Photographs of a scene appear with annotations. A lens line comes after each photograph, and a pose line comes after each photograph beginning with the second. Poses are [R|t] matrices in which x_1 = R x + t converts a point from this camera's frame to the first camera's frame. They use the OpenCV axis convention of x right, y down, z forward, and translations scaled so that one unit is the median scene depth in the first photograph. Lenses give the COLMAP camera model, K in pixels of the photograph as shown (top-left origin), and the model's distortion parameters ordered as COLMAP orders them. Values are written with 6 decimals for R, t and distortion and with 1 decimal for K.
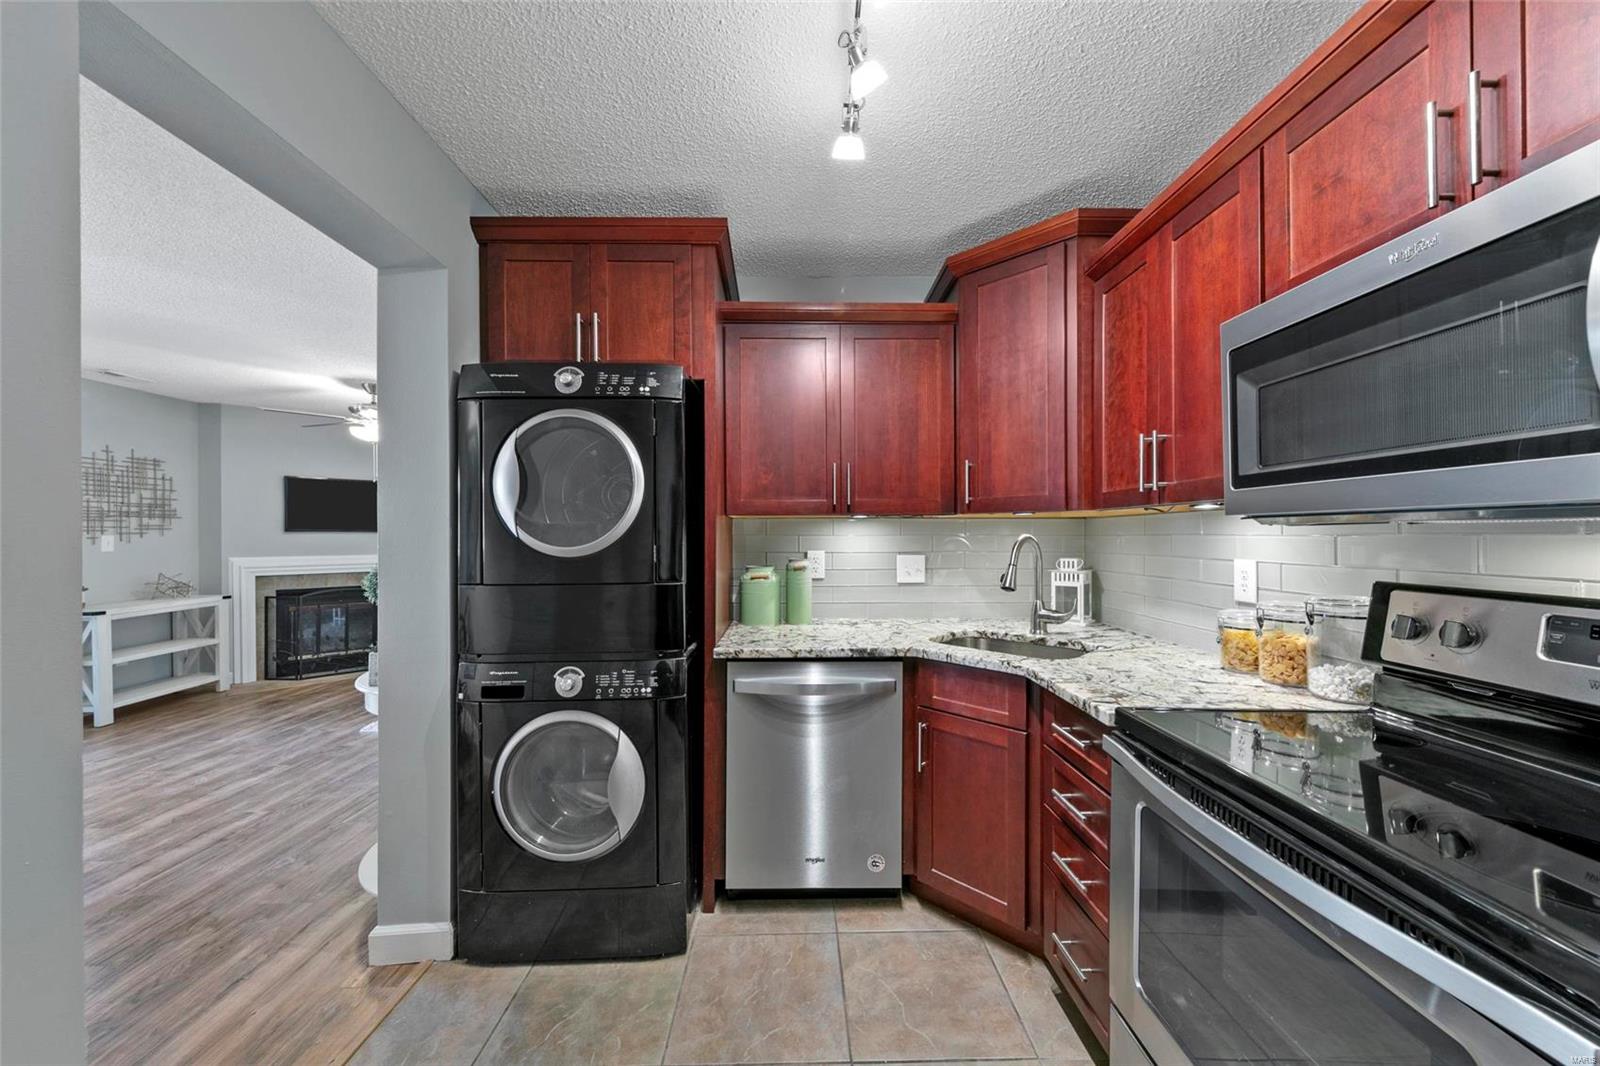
lens RADIAL K [[560.1, 0, 815.5], [0, 560.1, 538.9], [0, 0, 1]] dist [0.001414, -0.000552]
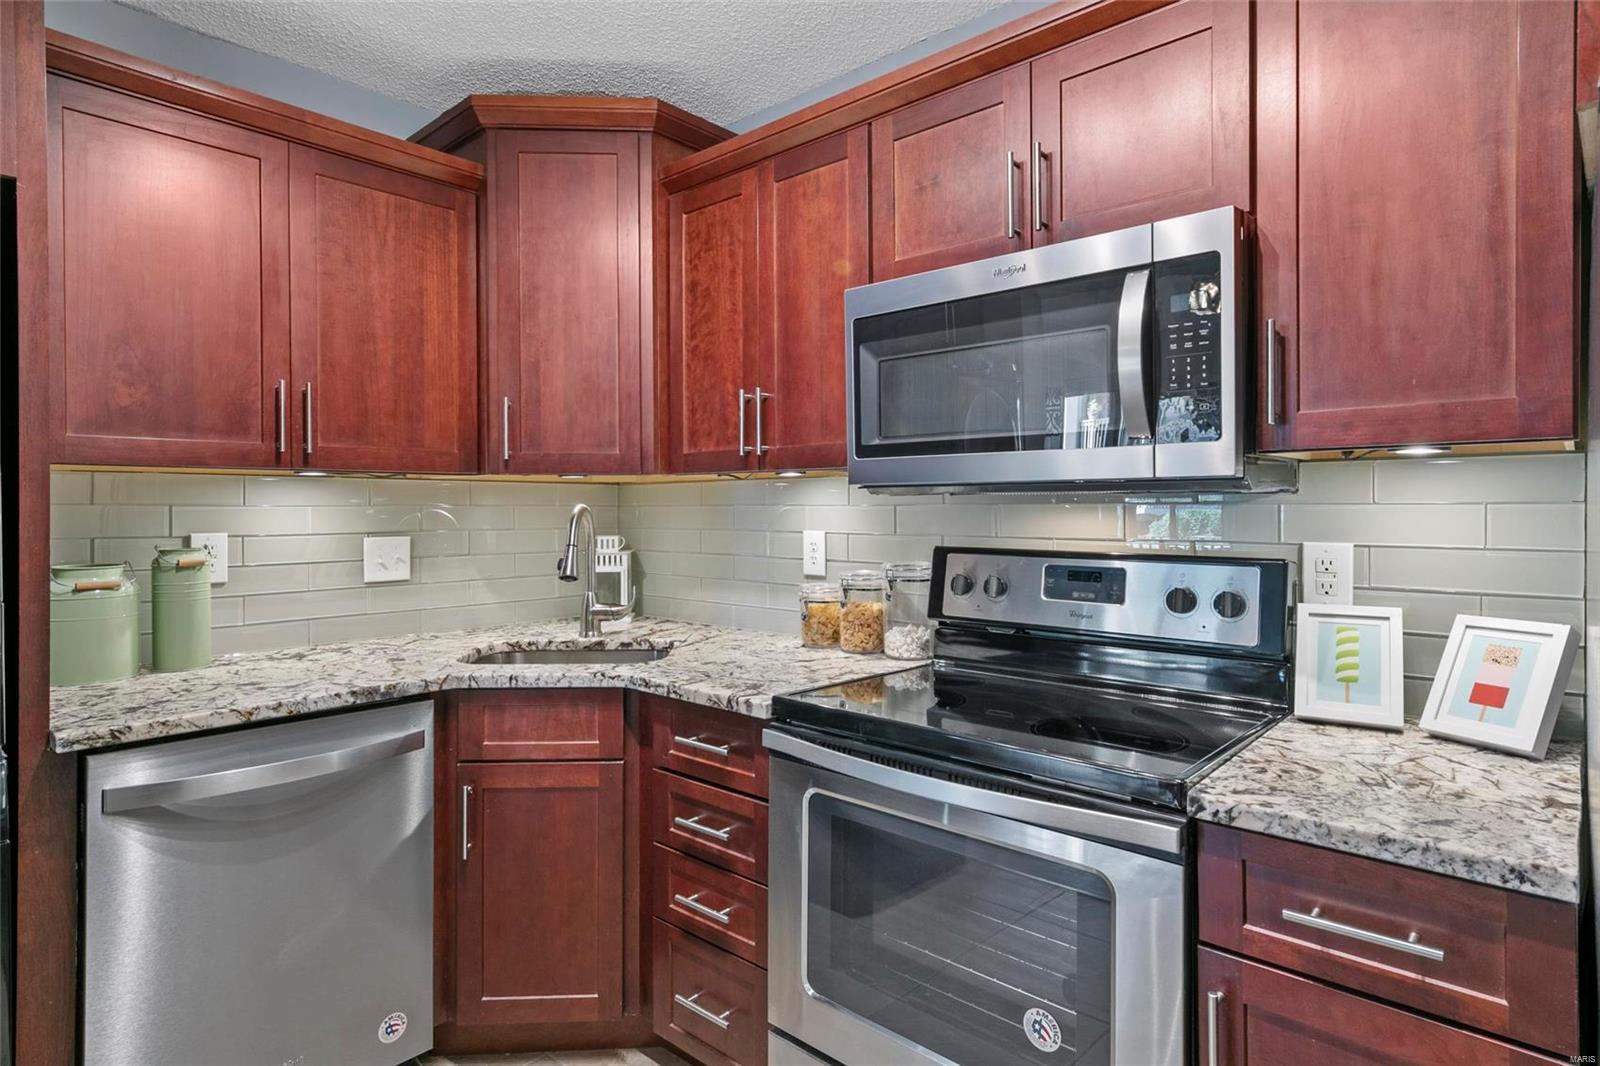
lens RADIAL K [[825.3, 0, 788.1], [0, 825.3, 512.9], [0, 0, 1]] dist [0.002867, -0.000352]
pose [[0.702007, -0.003570, 0.712161, -0.243655], [0.004007, 0.999991, 0.001063, 0.003915], [-0.712159, 0.002108, 0.702015, 0.035469]]
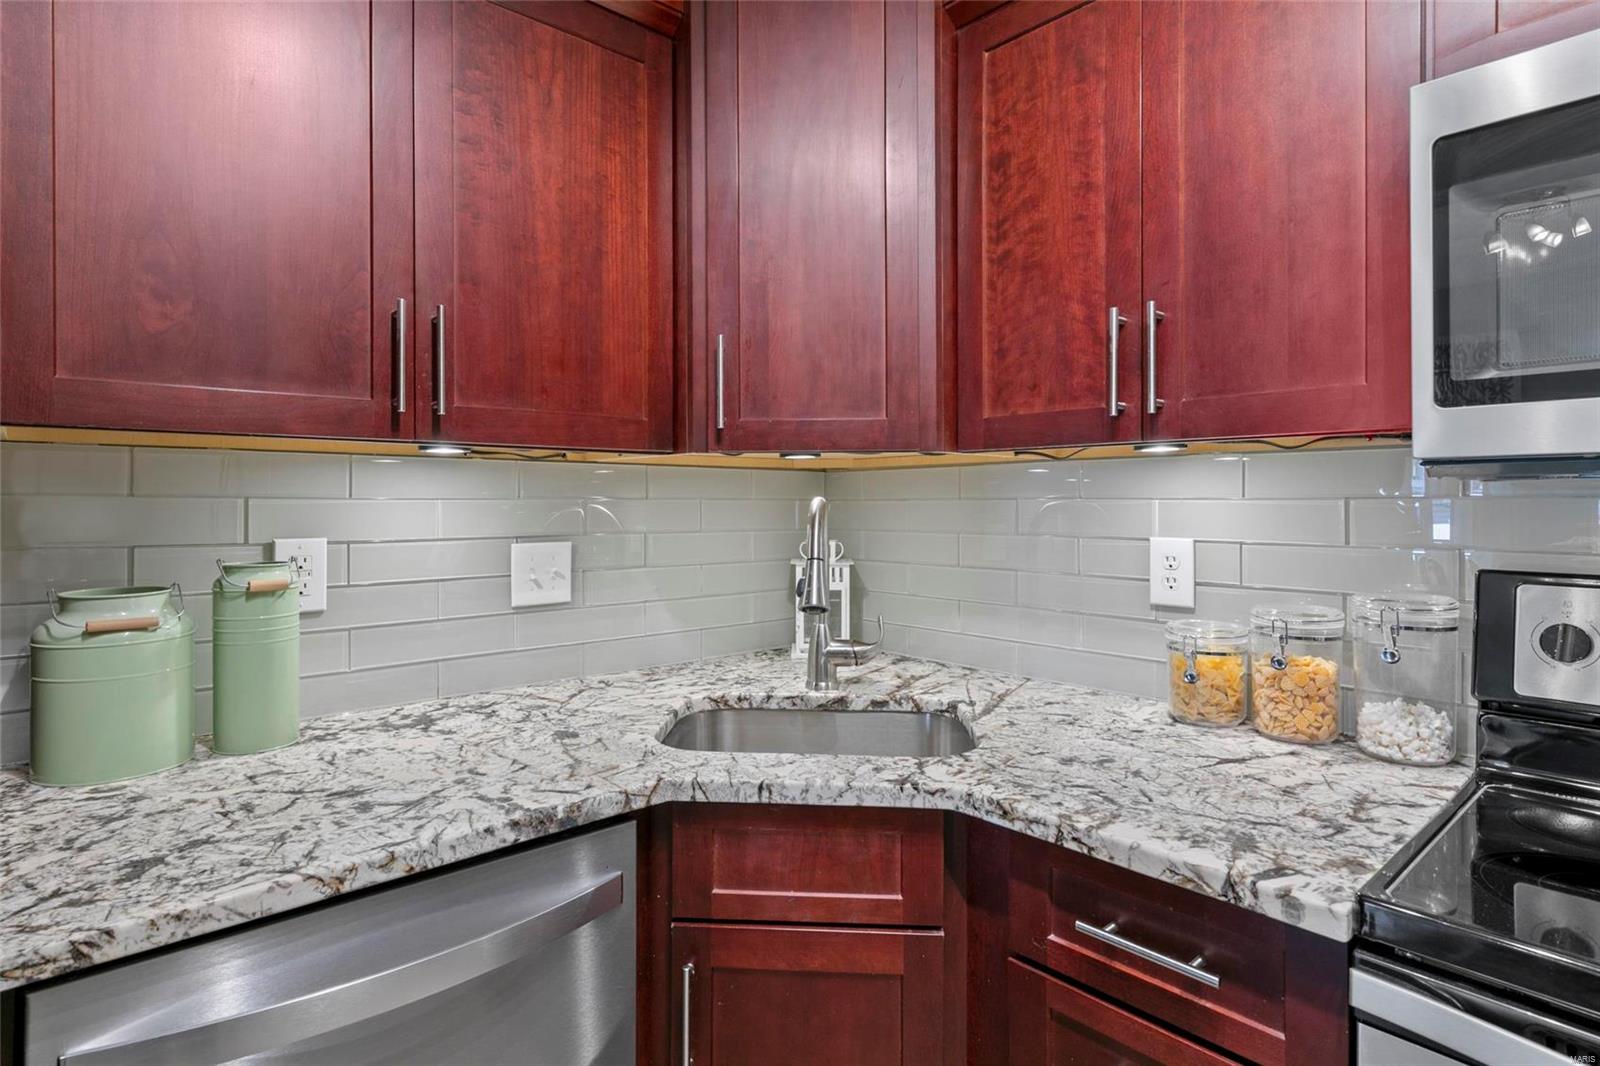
lens RADIAL K [[825.3, 0, 798.9], [0, 825.3, 502.5], [0, 0, 1]] dist [0.002867, -0.000352]
pose [[0.774438, 0.002039, 0.632647, -0.124786], [0.002495, 0.999977, -0.006278, 0.002033], [-0.632645, 0.006441, 0.774415, 0.493042]]
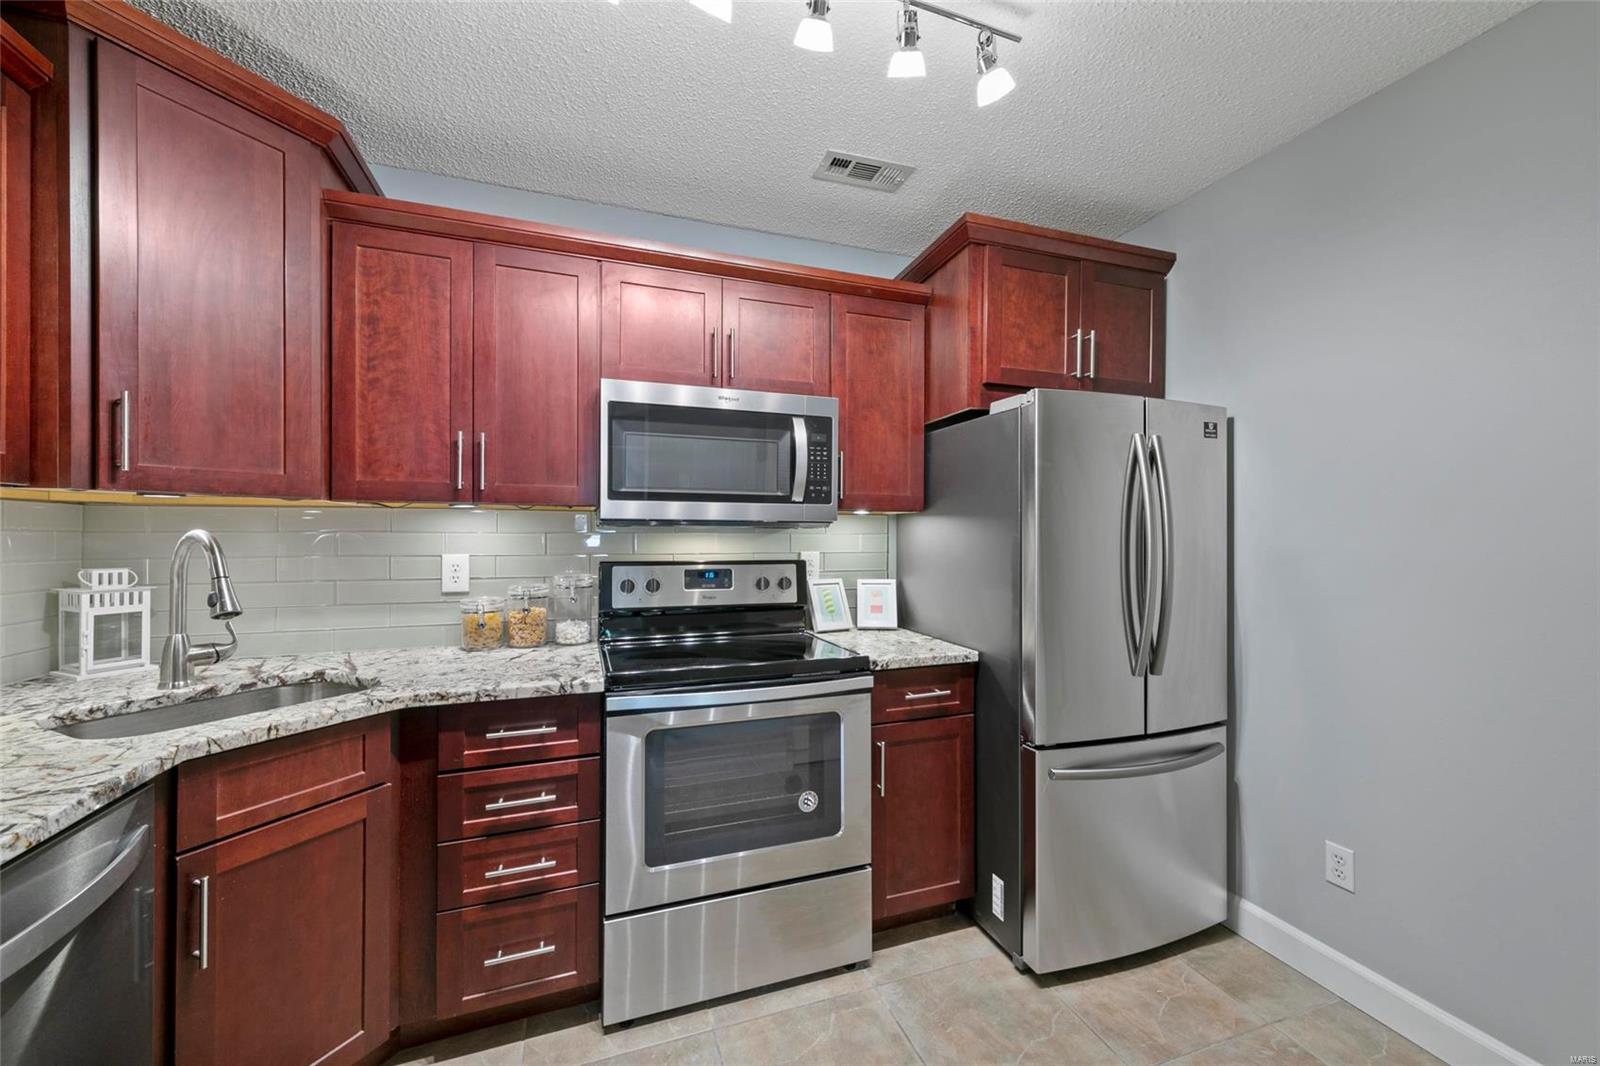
lens RADIAL K [[613.7, 0, 783.9], [0, 613.7, 534.1], [0, 0, 1]] dist [0.007421, -0.000307]
pose [[-0.263632, 0.002626, 0.964620, -0.538492], [0.003859, 0.999991, -0.001667, 0.001049], [-0.964616, 0.003283, -0.263640, 0.619157]]
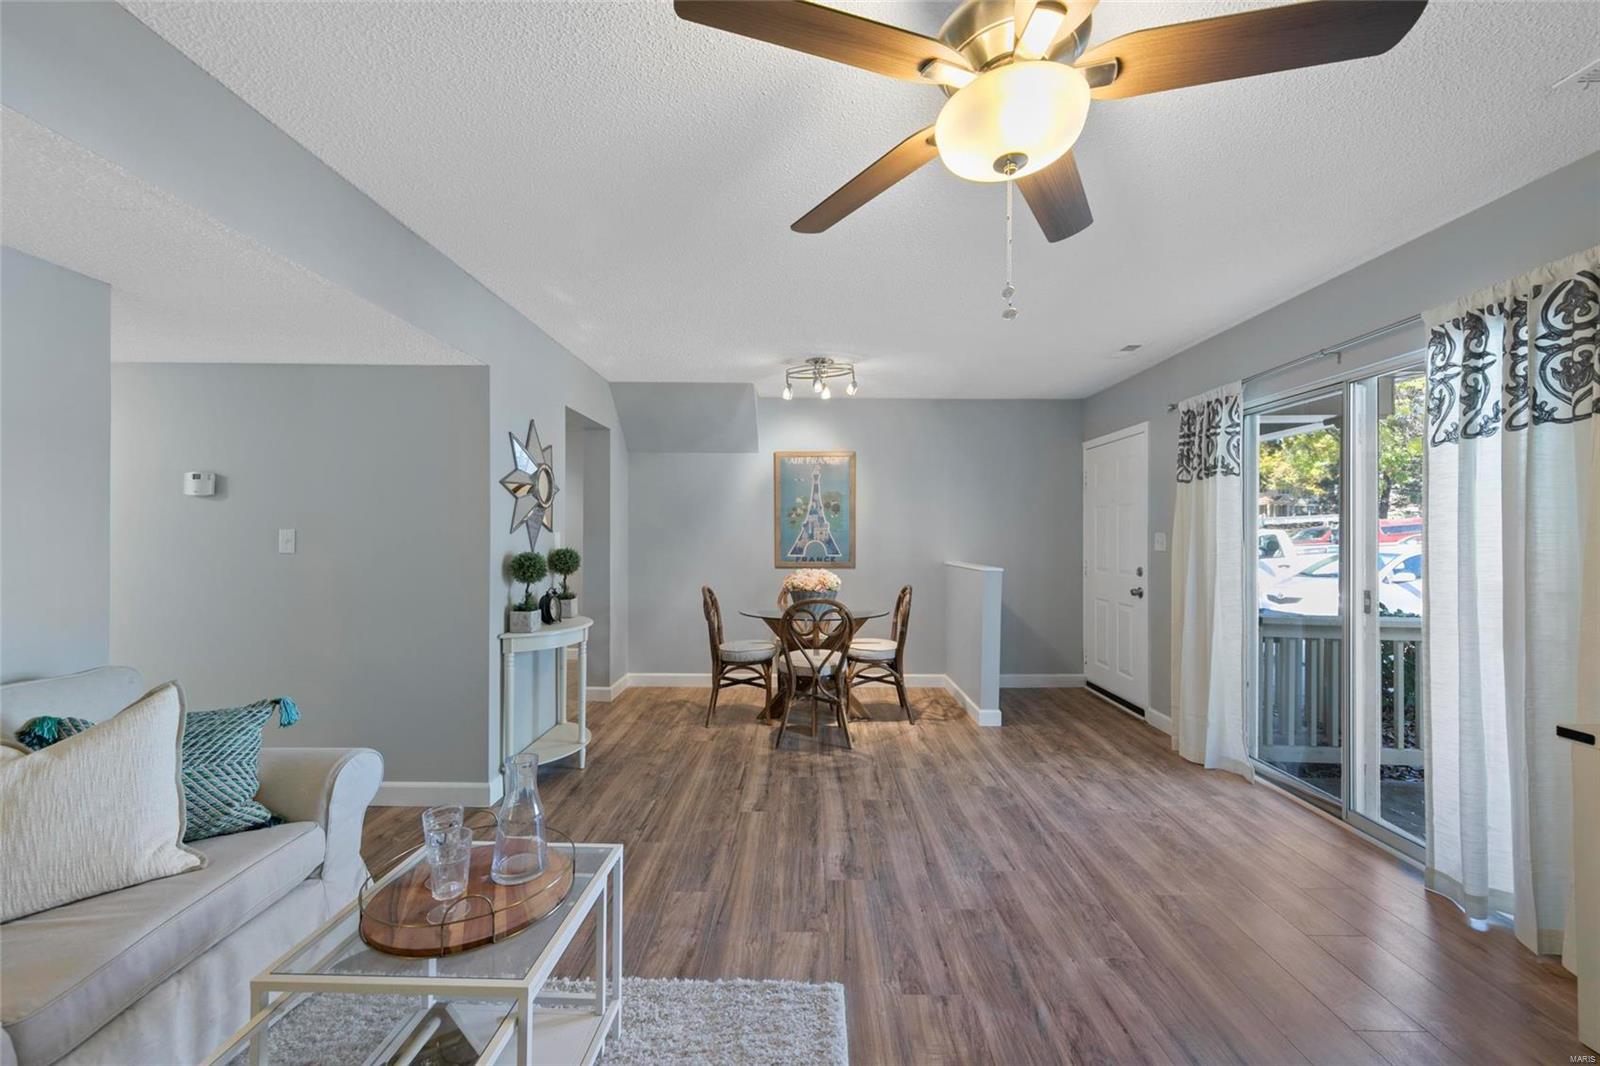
lens RADIAL K [[613.7, 0, 816.9], [0, 613.7, 535.0], [0, 0, 1]] dist [0.007421, -0.000307]
pose [[-0.999433, -0.000447, 0.033666, -1.588795], [-0.000496, 0.999999, -0.001435, 0.003040], [-0.033666, -0.001450, -0.999432, 2.879590]]
